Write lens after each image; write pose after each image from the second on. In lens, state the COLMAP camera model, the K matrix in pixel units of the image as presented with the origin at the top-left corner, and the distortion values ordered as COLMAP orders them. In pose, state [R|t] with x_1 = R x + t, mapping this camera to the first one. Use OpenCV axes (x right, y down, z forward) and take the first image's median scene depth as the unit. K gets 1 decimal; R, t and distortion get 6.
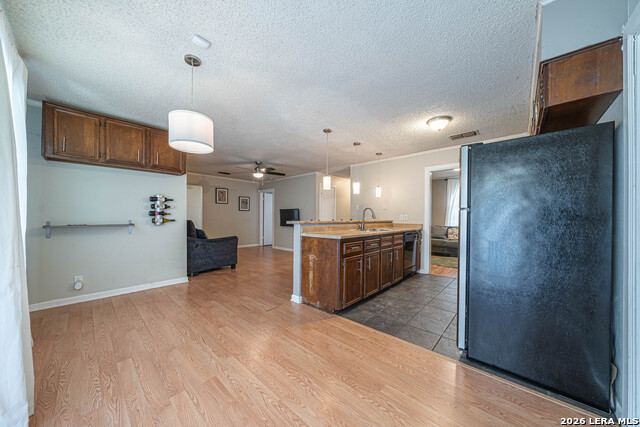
lens RADIAL K [[221.5, 0, 316.1], [0, 221.5, 218.0], [0, 0, 1]] dist [-0.004122, -0.000365]
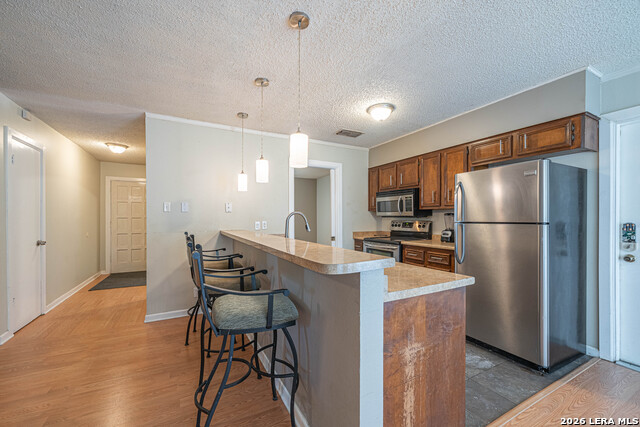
lens RADIAL K [[257.2, 0, 317.4], [0, 257.2, 219.1], [0, 0, 1]] dist [-0.002108, -0.000842]
pose [[0.331172, -0.010467, 0.943512, -0.183143], [0.004357, 0.999945, 0.009564, -0.018263], [-0.943560, 0.000943, 0.331199, 0.390657]]
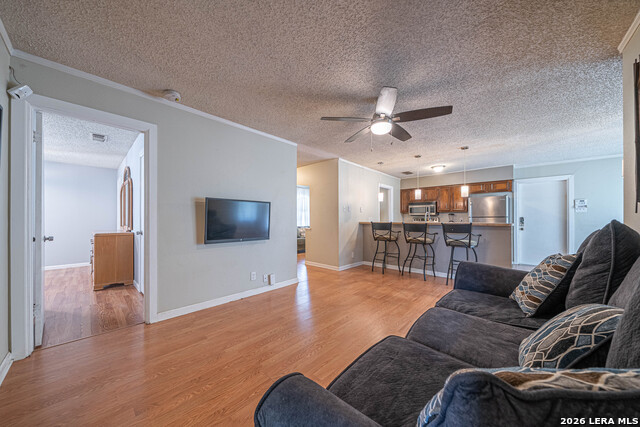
lens RADIAL K [[221.5, 0, 316.5], [0, 221.5, 218.7], [0, 0, 1]] dist [-0.004122, -0.000365]
pose [[0.001569, -0.002742, 0.999995, -0.553041], [0.001135, 0.999996, 0.002740, -0.006584], [-0.999998, 0.001131, 0.001572, 0.865553]]
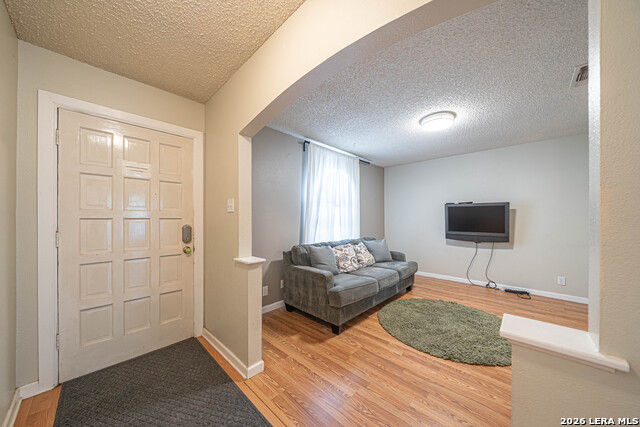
lens RADIAL K [[221.5, 0, 317.9], [0, 221.5, 218.6], [0, 0, 1]] dist [-0.004122, -0.000365]
pose [[0.017634, -0.007652, 0.999815, 0.127348], [0.001724, 0.999969, 0.007623, -0.018077], [-0.999843, 0.001589, 0.017646, 0.975977]]
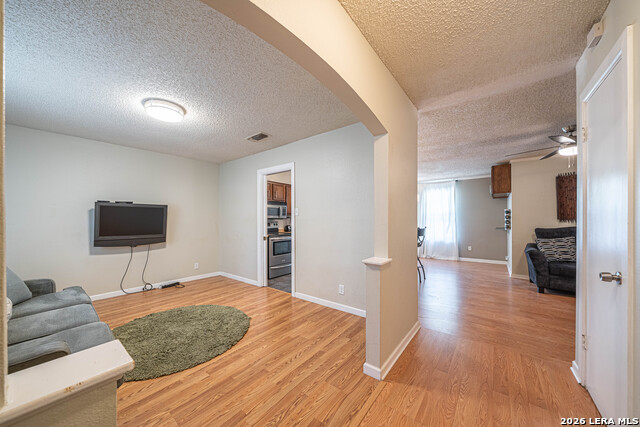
lens RADIAL K [[221.5, 0, 318.4], [0, 221.5, 219.7], [0, 0, 1]] dist [-0.004122, -0.000365]
pose [[-0.996904, -0.002047, -0.078597, 0.304815], [-0.002370, 0.999989, 0.004025, -0.018060], [0.078588, 0.004199, -0.996898, 1.130455]]
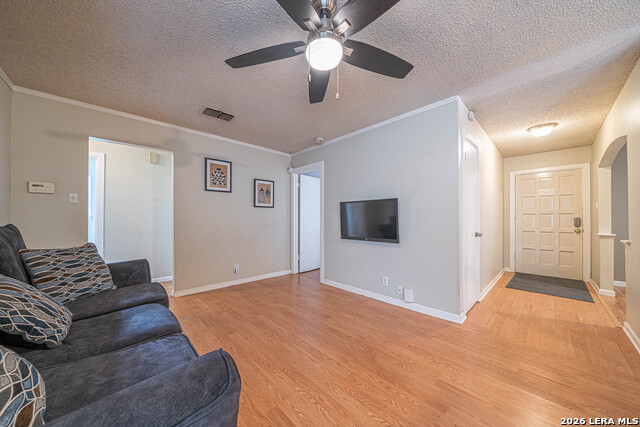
lens RADIAL K [[221.5, 0, 317.3], [0, 221.5, 218.1], [0, 0, 1]] dist [-0.004122, -0.000365]
pose [[0.998216, -0.006072, -0.059389, -0.194857], [0.005653, 0.999958, -0.007226, -0.003866], [0.059430, 0.006877, 0.998209, 0.564748]]
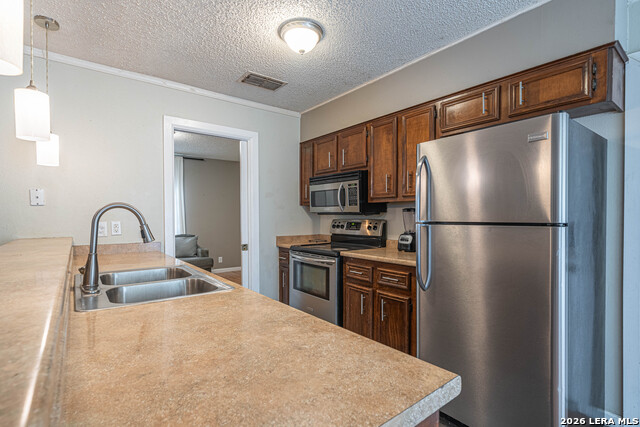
lens RADIAL K [[309.3, 0, 318.0], [0, 309.3, 220.7], [0, 0, 1]] dist [-0.002586, 0.000367]
pose [[0.161075, -0.022879, 0.986677, -0.051635], [0.004966, 0.999737, 0.022372, -0.017393], [-0.986930, 0.001297, 0.161146, 0.368335]]
